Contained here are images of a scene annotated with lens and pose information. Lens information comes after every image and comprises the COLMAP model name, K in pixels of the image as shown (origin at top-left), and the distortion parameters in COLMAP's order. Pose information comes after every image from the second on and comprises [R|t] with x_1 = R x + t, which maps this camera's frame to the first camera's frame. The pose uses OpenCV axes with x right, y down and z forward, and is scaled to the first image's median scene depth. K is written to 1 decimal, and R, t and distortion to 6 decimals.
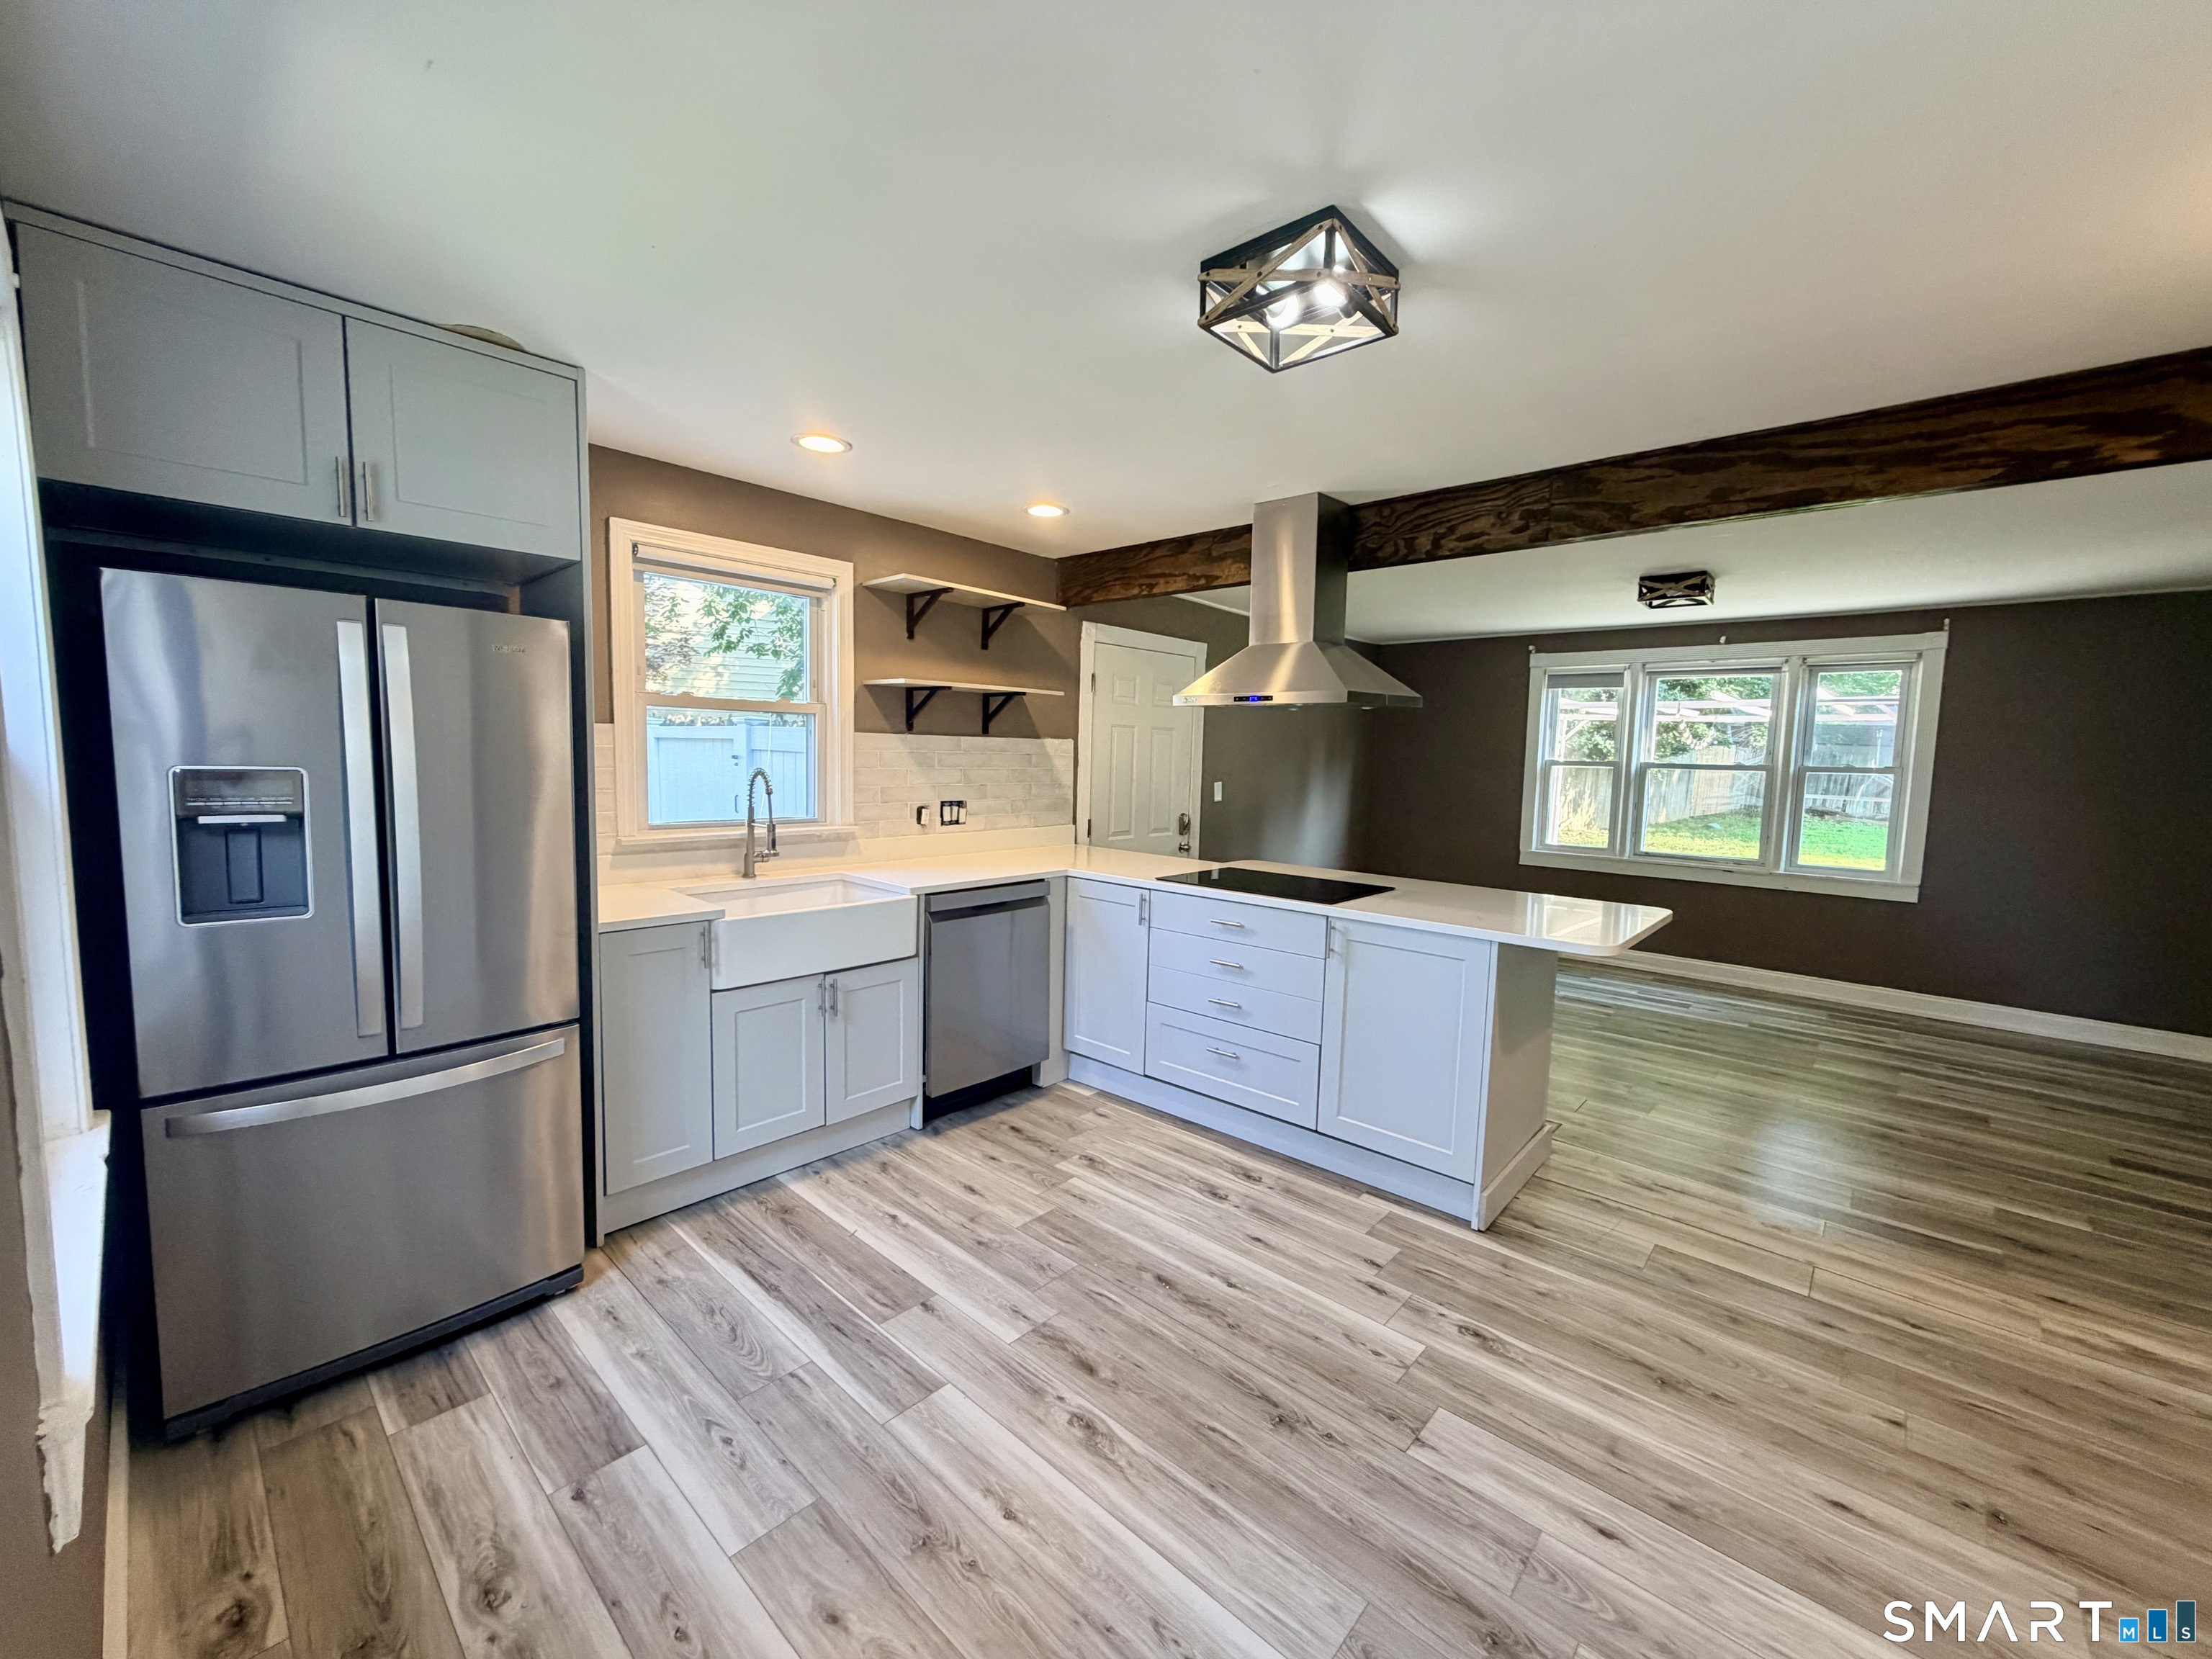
lens RADIAL K [[881.0, 0, 1098.6], [0, 881.0, 828.7], [0, 0, 1]] dist [-0.000394, 0.000219]
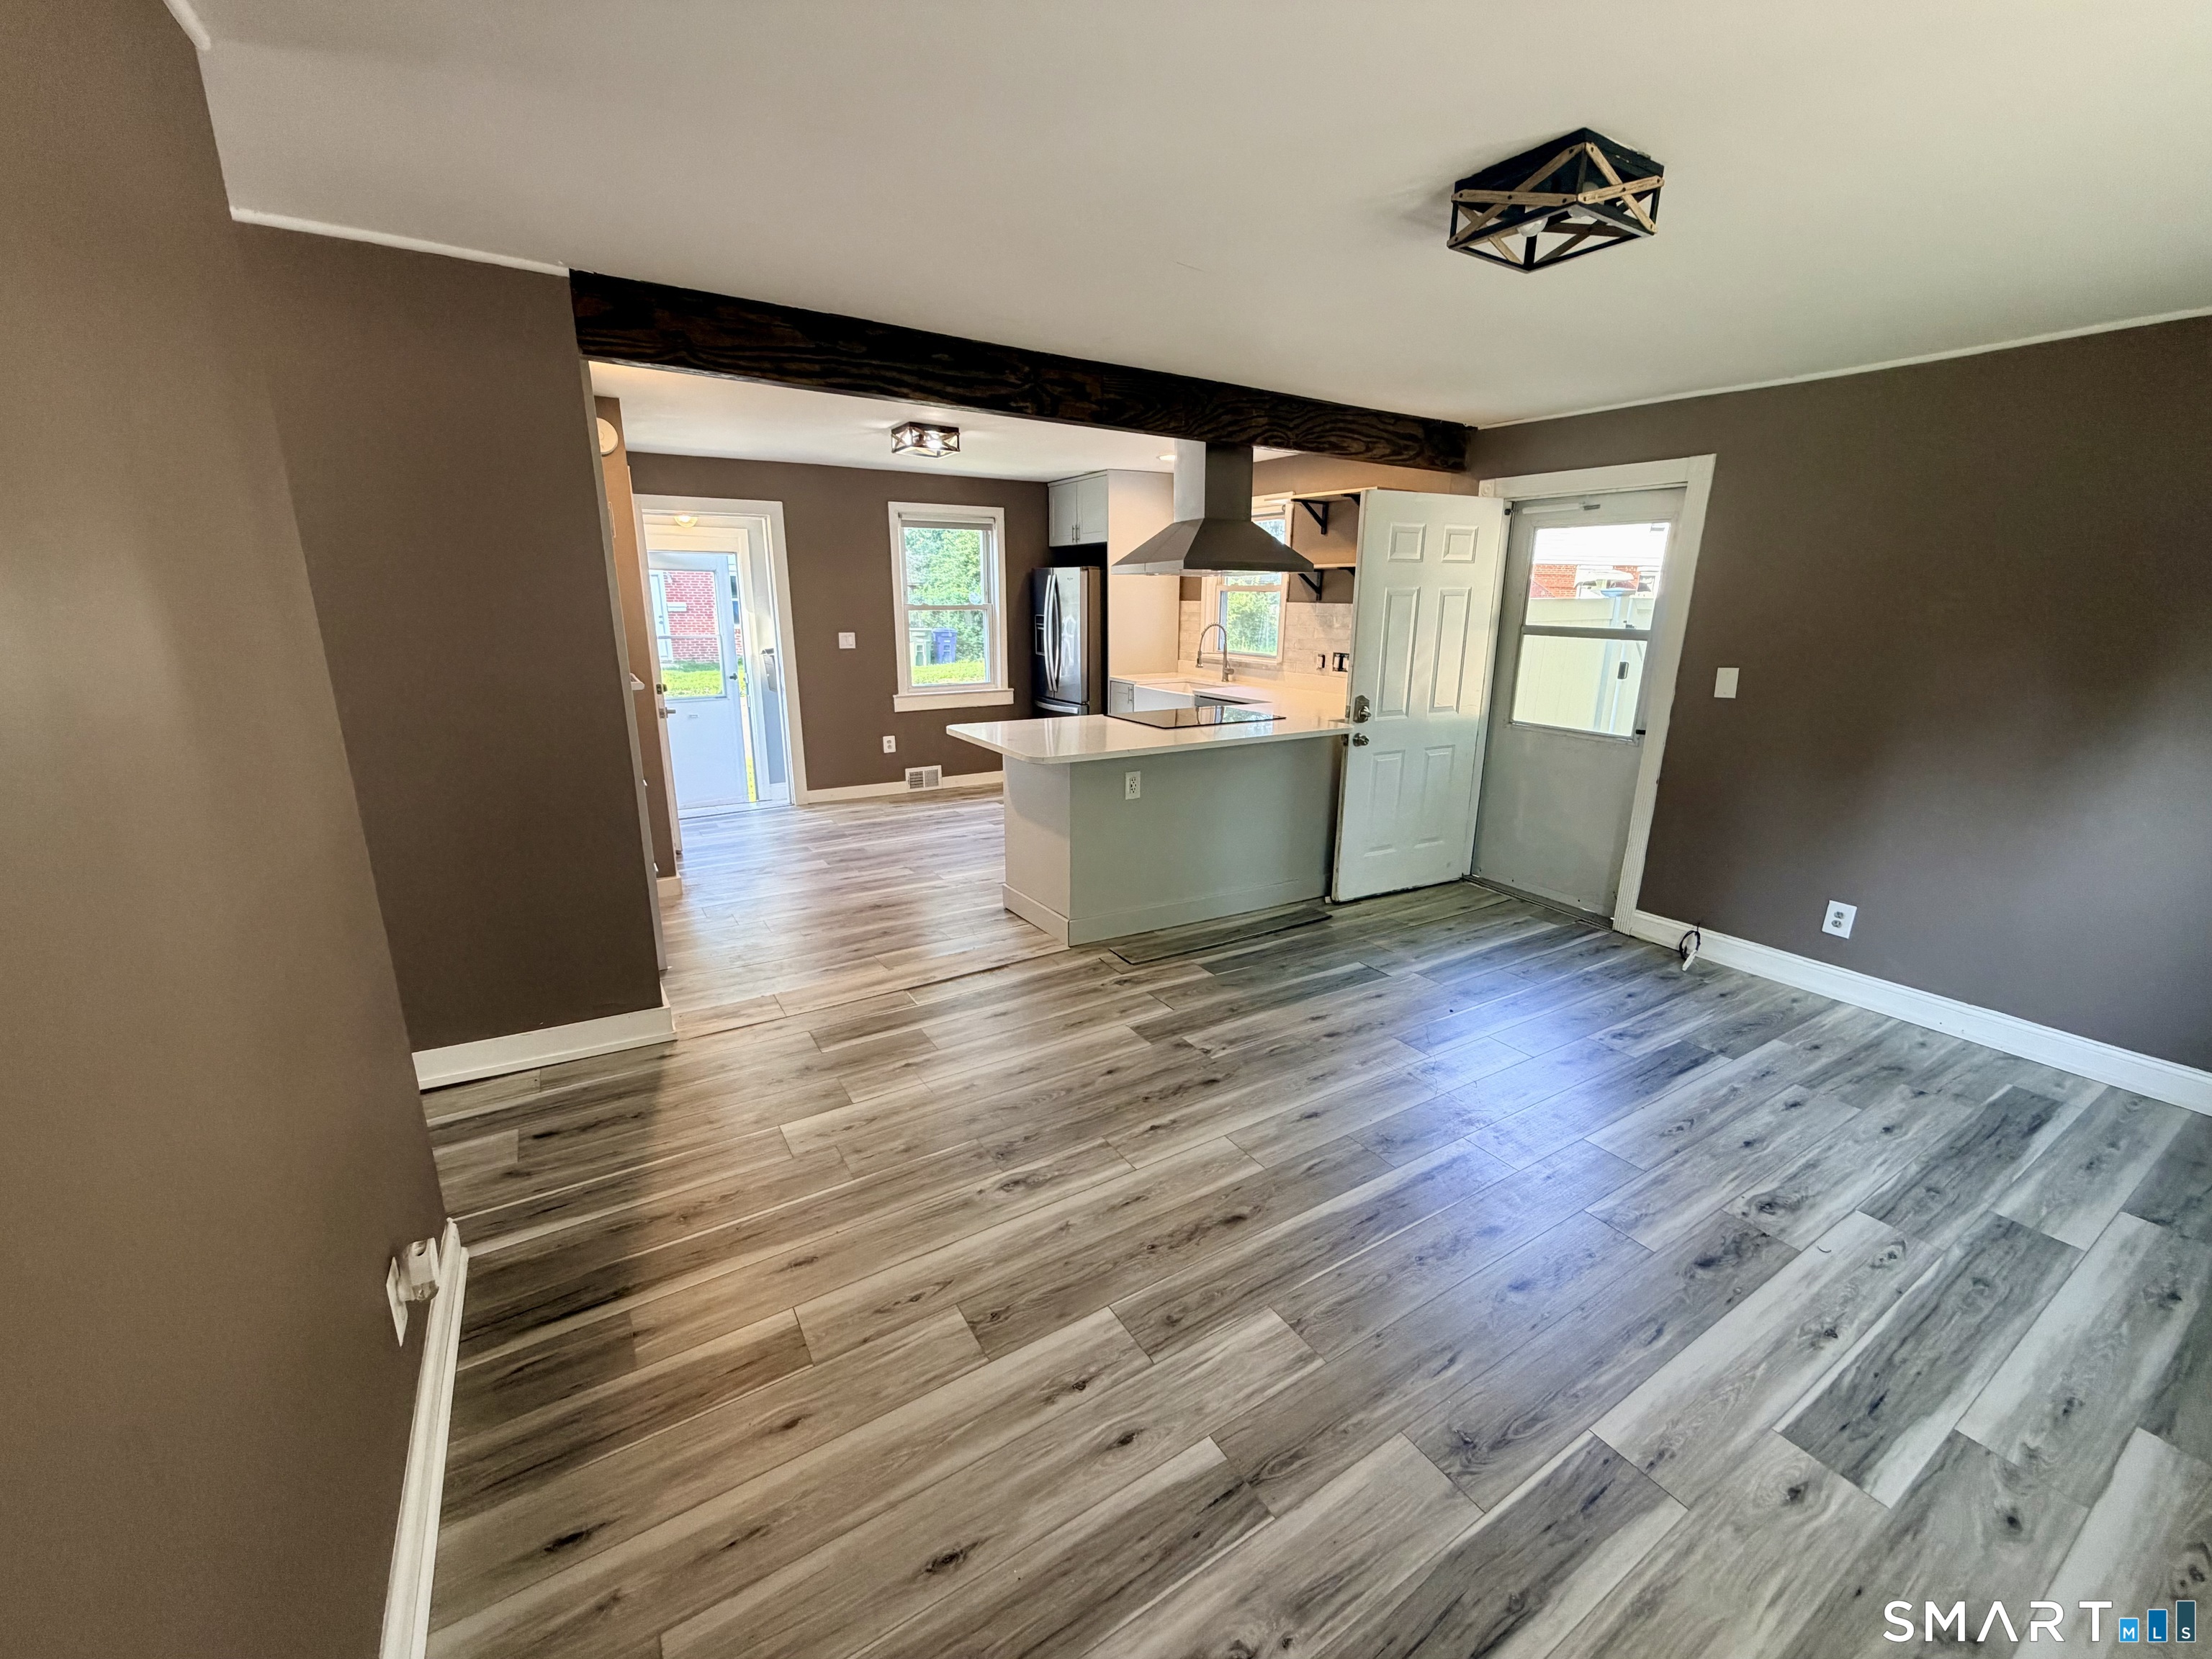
lens RADIAL K [[881.0, 0, 1100.0], [0, 881.0, 832.2], [0, 0, 1]] dist [-0.000394, 0.000219]
pose [[-0.274061, 0.228154, -0.934257, 1.356067], [-0.092812, 0.960643, 0.261824, -0.094418], [0.957223, 0.158466, -0.242100, 1.100690]]
